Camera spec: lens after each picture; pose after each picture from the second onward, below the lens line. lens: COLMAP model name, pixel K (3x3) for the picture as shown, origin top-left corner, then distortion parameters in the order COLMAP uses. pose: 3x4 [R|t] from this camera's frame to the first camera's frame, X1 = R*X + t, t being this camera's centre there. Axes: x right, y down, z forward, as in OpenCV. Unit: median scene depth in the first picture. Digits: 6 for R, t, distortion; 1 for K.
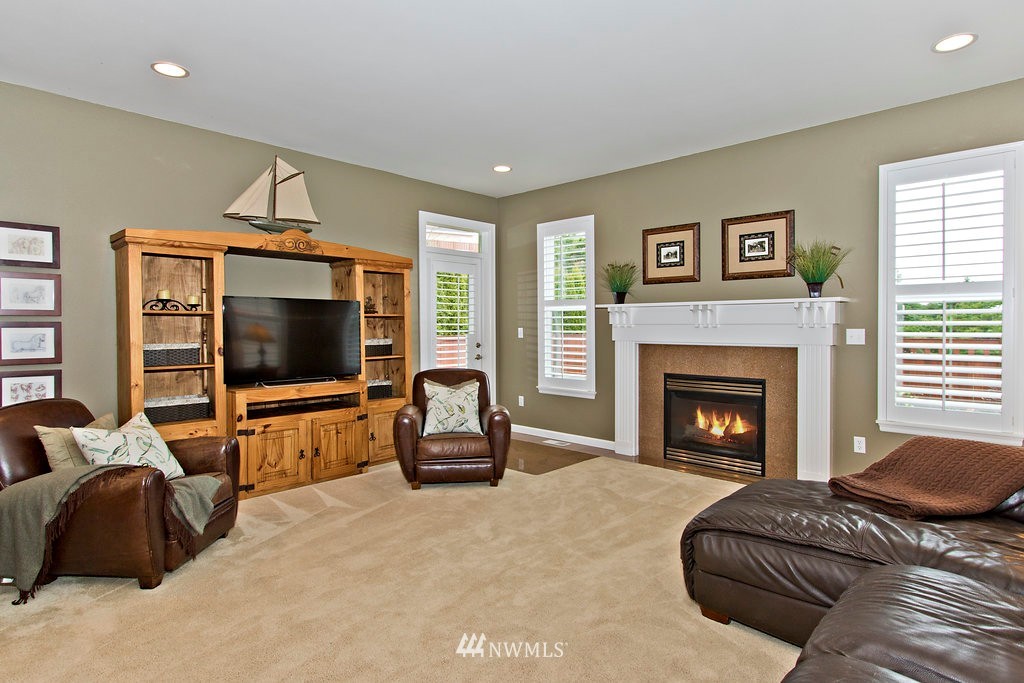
lens RADIAL K [[548.0, 0, 513.0], [0, 548.0, 334.4], [0, 0, 1]] dist [0.012690, 0.000256]
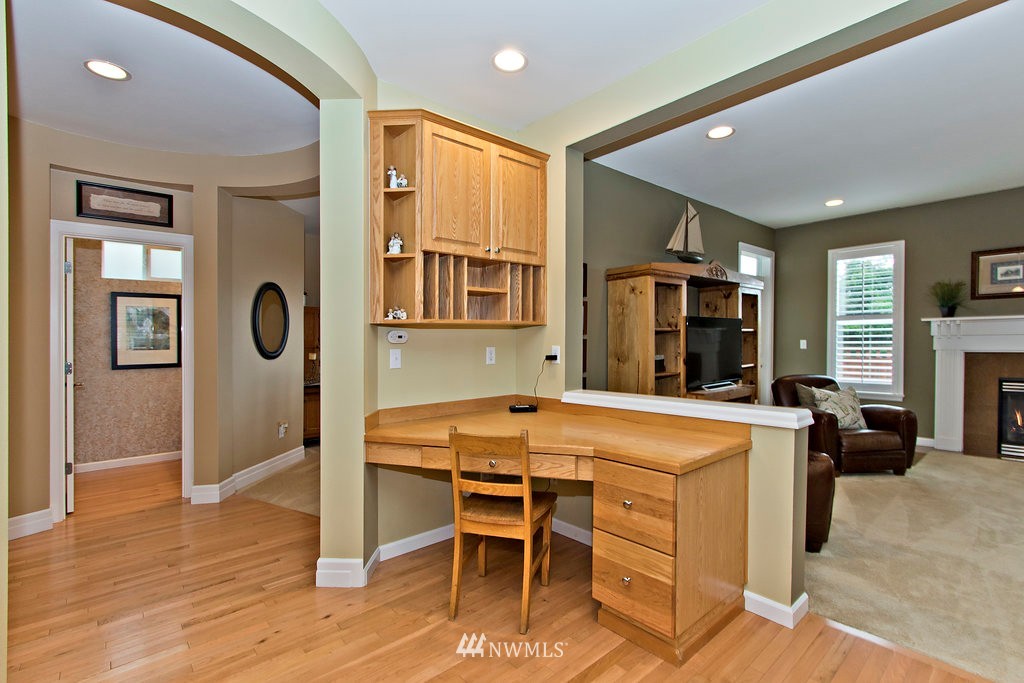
lens RADIAL K [[467.9, 0, 507.0], [0, 467.9, 345.9], [0, 0, 1]] dist [0.002392, 0.000935]
pose [[0.994707, -0.011921, -0.102057, -0.711547], [0.011232, 0.999910, -0.007324, 0.000592], [0.102135, 0.006139, 0.994752, -0.069404]]
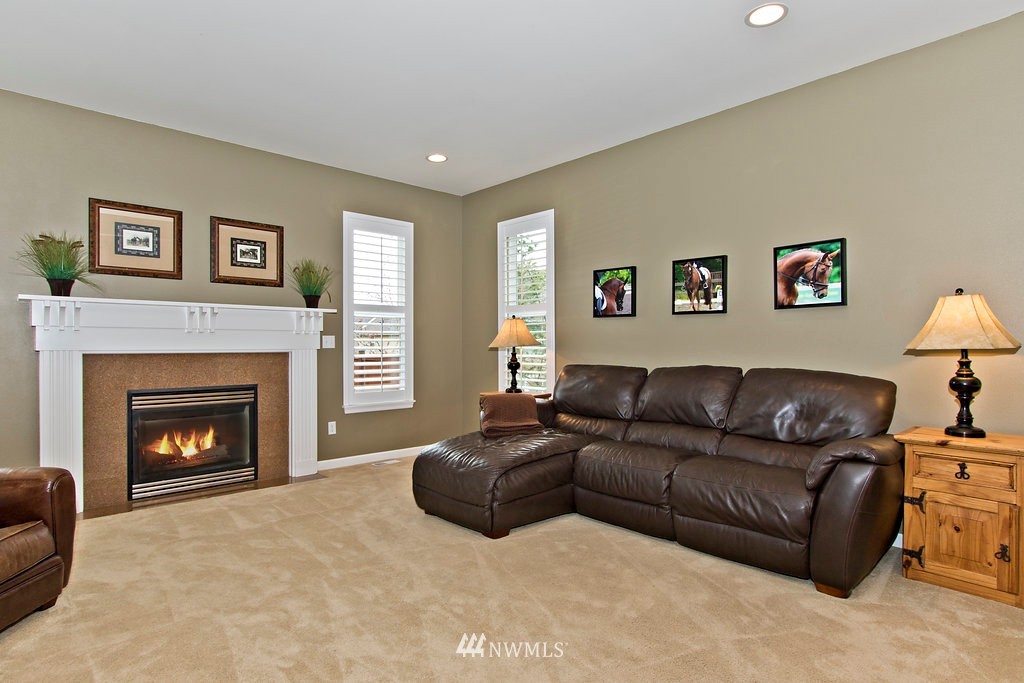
lens RADIAL K [[548.0, 0, 509.1], [0, 548.0, 347.8], [0, 0, 1]] dist [0.012690, 0.000256]
pose [[0.062339, -0.007020, 0.998030, -0.529868], [0.012692, 0.999900, 0.006241, 0.013264], [-0.997974, 0.012278, 0.062422, 0.459768]]
